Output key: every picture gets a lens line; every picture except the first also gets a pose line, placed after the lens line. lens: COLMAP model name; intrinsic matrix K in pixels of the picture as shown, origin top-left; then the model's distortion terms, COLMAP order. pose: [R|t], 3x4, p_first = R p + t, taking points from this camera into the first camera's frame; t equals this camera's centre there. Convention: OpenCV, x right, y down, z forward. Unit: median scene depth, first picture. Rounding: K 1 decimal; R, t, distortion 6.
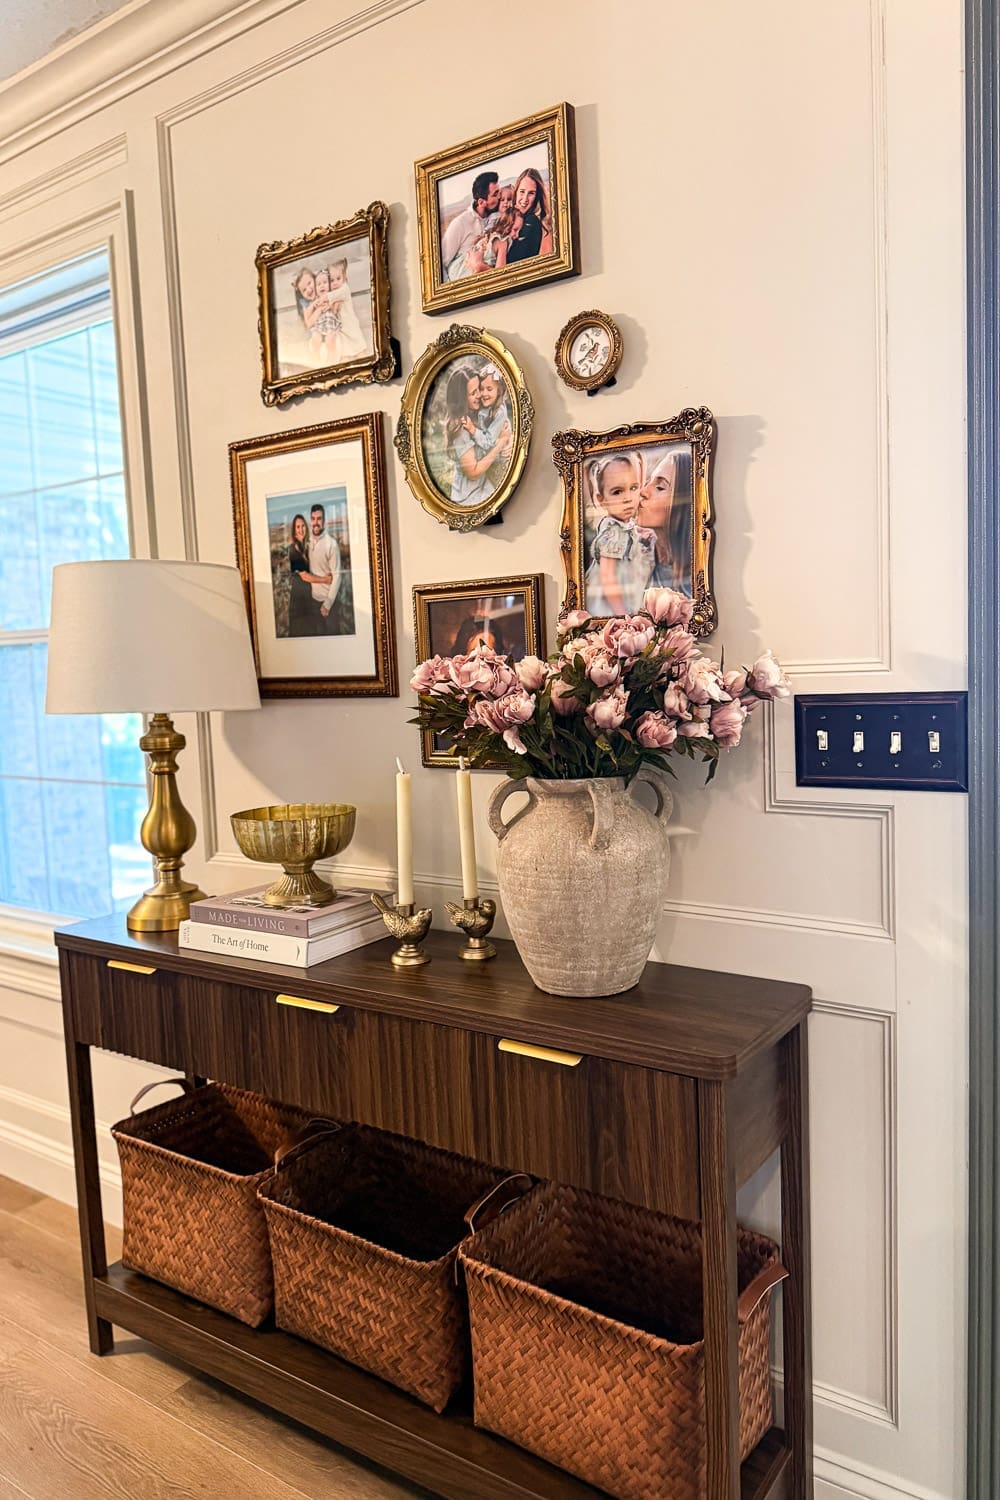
lens RADIAL K [[1074.7, 0, 530.3], [0, 1074.7, 756.2], [0, 0, 1]] dist [0.041445, -0.066837]
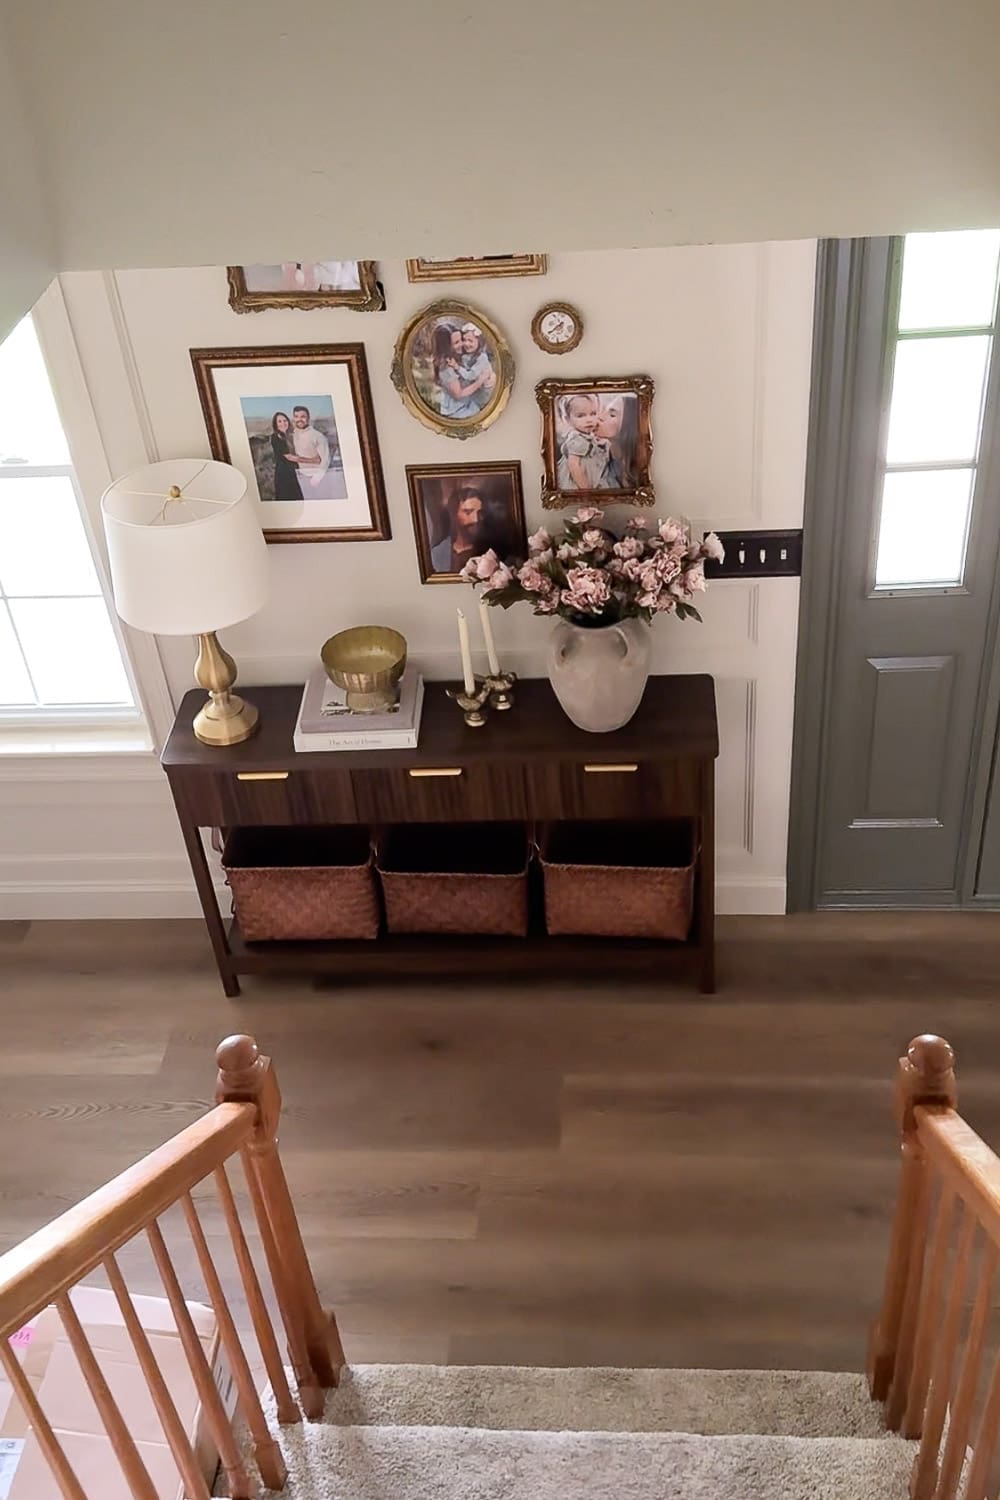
lens RADIAL K [[1579.5, 0, 492.4], [0, 1579.5, 757.2], [0, 0, 1]] dist [0.058336, 0.000000]
pose [[0.861049, -0.342807, 0.375604, -0.968914], [0.095114, 0.834151, 0.543273, -1.011541], [-0.499548, -0.432060, 0.750851, -0.757204]]
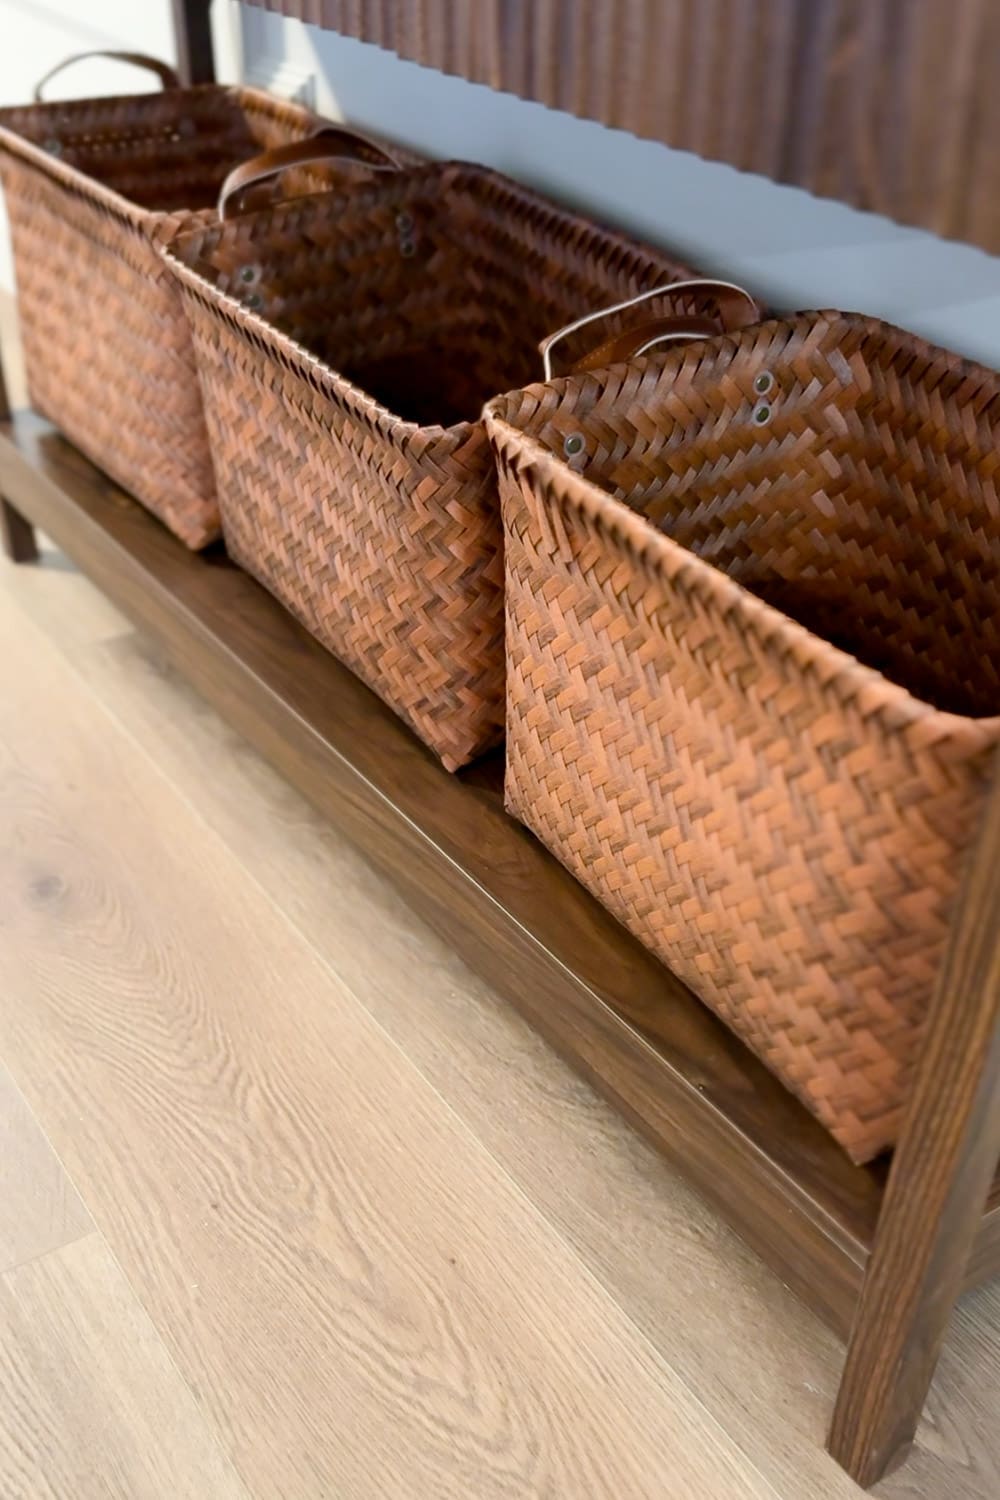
lens RADIAL K [[1579.5, 0, 495.1], [0, 1579.5, 893.0], [0, 0, 1]] dist [0.058336, 0.000000]
pose [[0.923700, 0.269029, -0.272766, 0.128319], [-0.078697, 0.830023, 0.552149, 0.269663], [0.374946, -0.488555, 0.787864, 0.438926]]
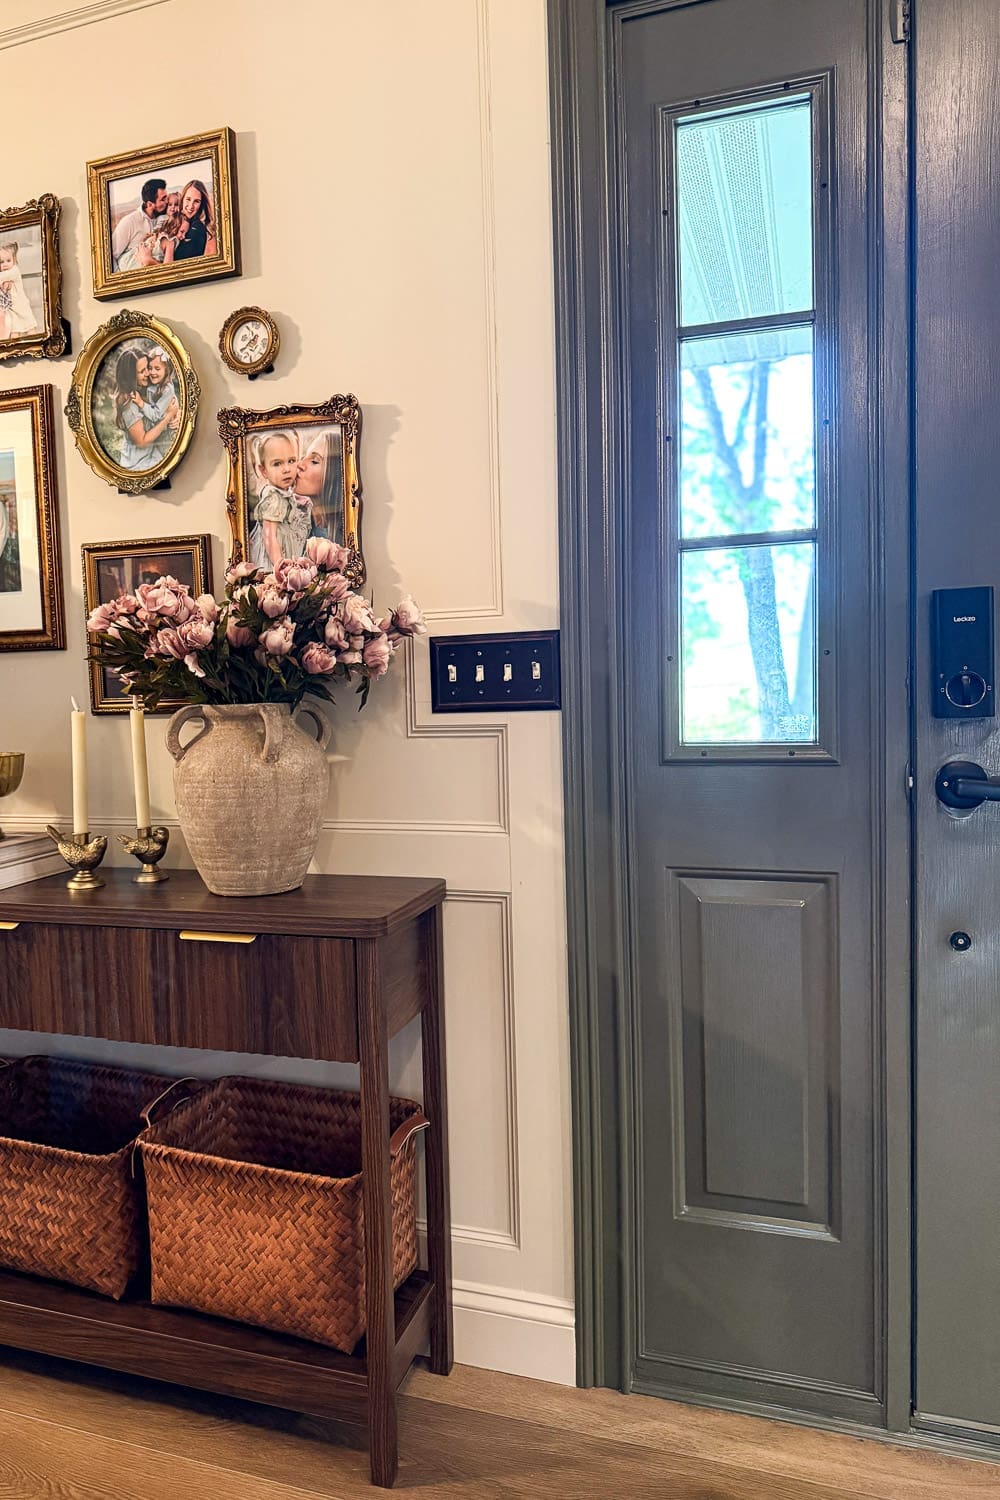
lens RADIAL K [[1074.7, 0, 436.6], [0, 1074.7, 747.9], [0, 0, 1]] dist [0.041445, -0.066837]
pose [[0.966857, -0.004858, 0.255273, -0.047341], [0.014224, 0.999291, -0.034860, 0.096418], [-0.254922, 0.037335, 0.966240, -0.141242]]
